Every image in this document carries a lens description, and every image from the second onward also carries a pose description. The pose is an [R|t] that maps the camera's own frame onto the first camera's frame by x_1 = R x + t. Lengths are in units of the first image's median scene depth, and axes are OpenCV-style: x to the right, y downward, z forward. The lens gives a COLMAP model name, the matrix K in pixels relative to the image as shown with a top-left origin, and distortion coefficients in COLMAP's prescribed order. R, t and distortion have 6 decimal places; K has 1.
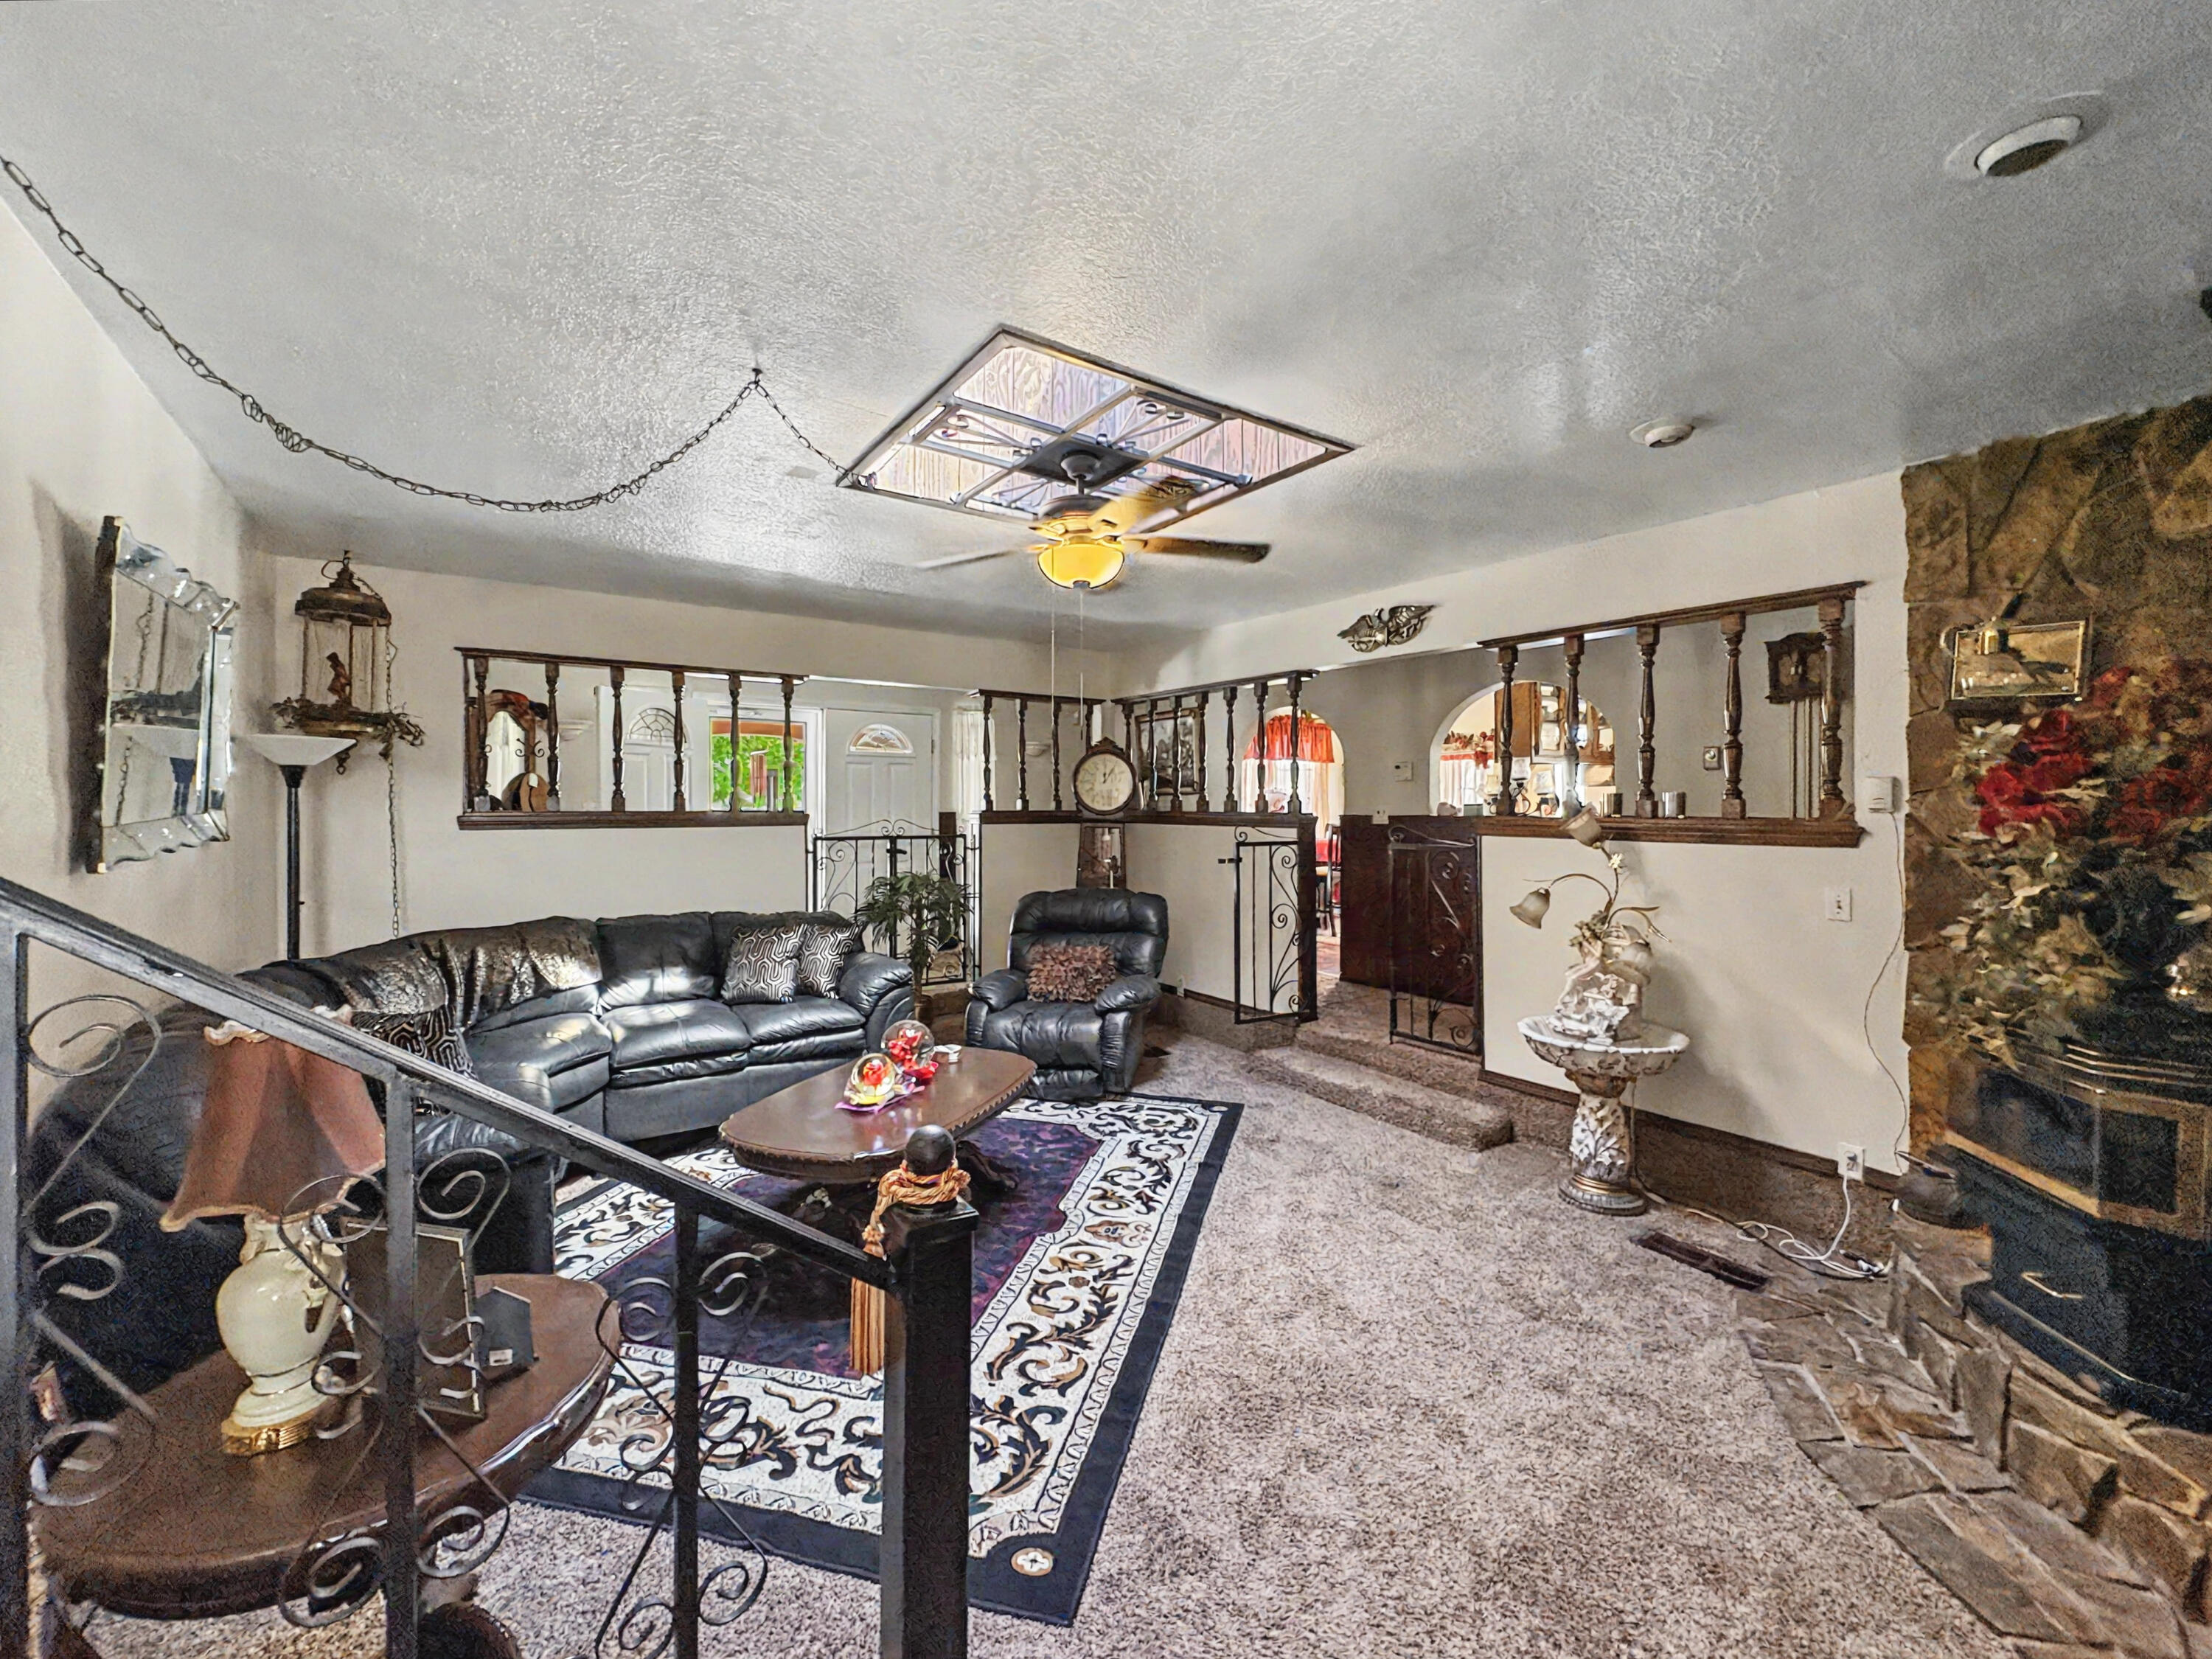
lens RADIAL K [[907.9, 0, 1110.3], [0, 907.9, 804.2], [0, 0, 1]] dist [0.001503, 0.000085]
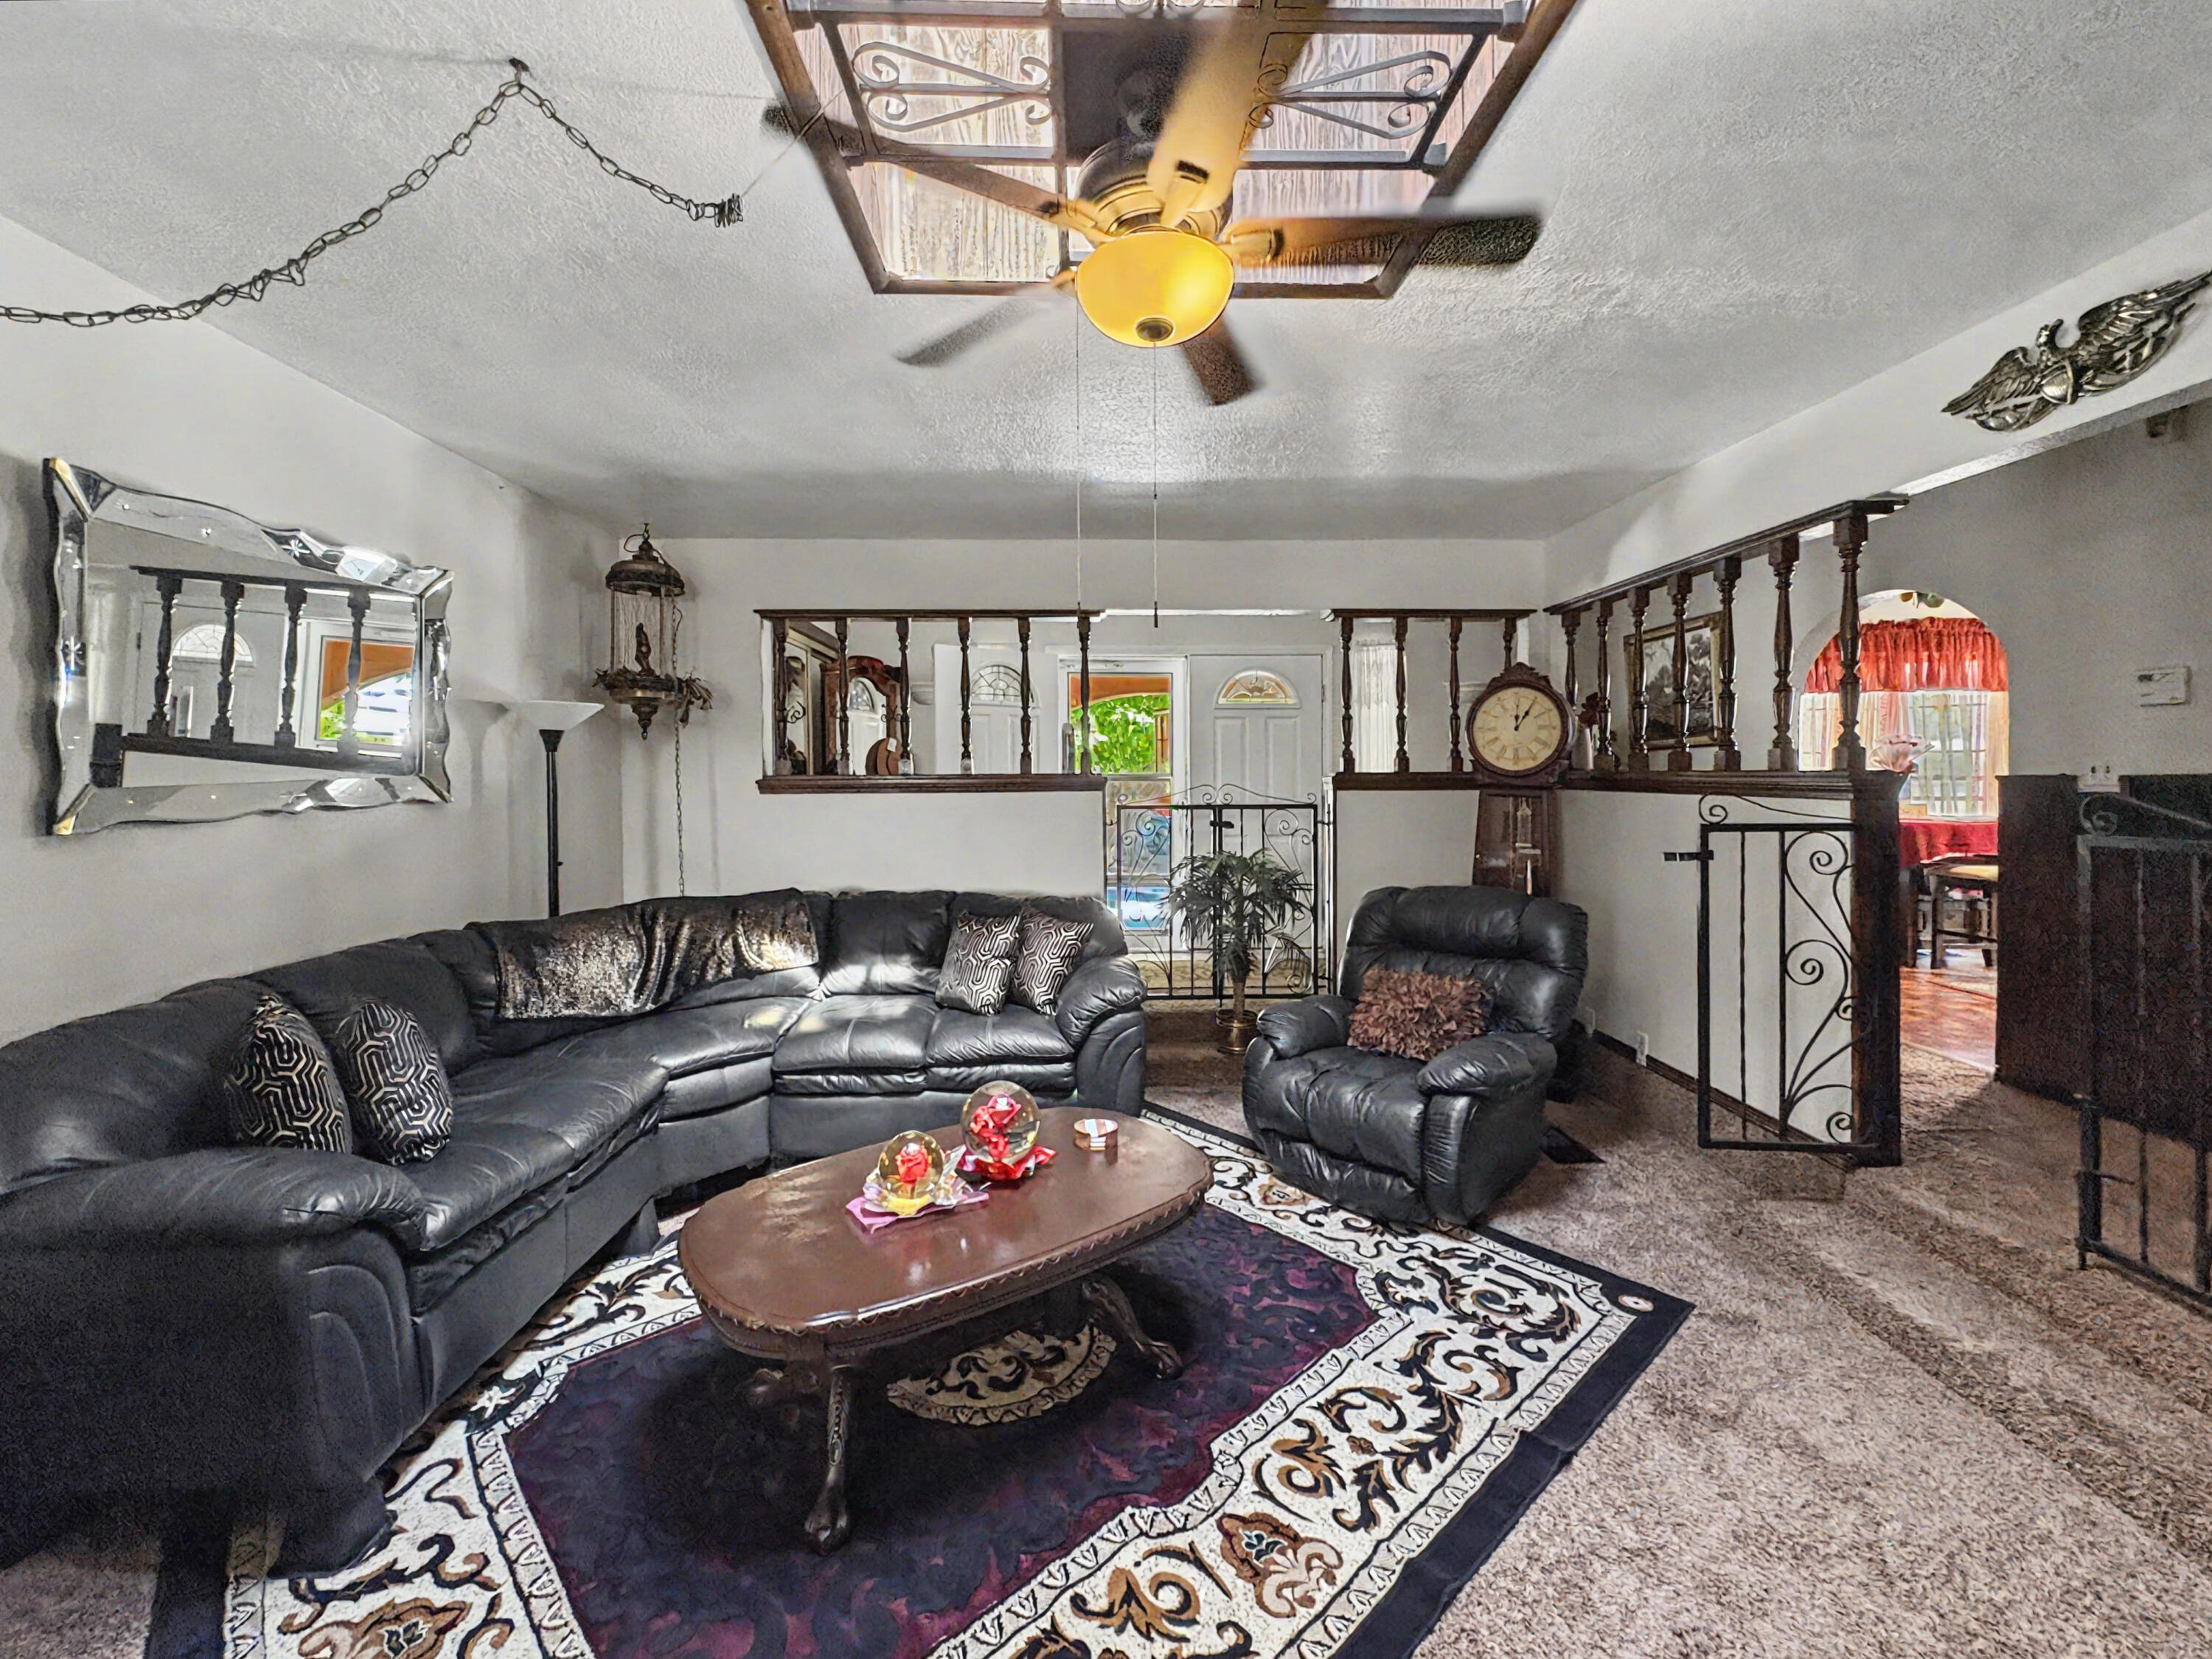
lens RADIAL K [[927.3, 0, 1112.2], [0, 927.3, 787.0], [0, 0, 1]] dist [0.001088, 0.000383]
pose [[0.838890, 0.001900, -0.544298, 0.164457], [0.007775, 0.999850, 0.015475, 0.008360], [0.544246, -0.017214, 0.838749, 0.364967]]
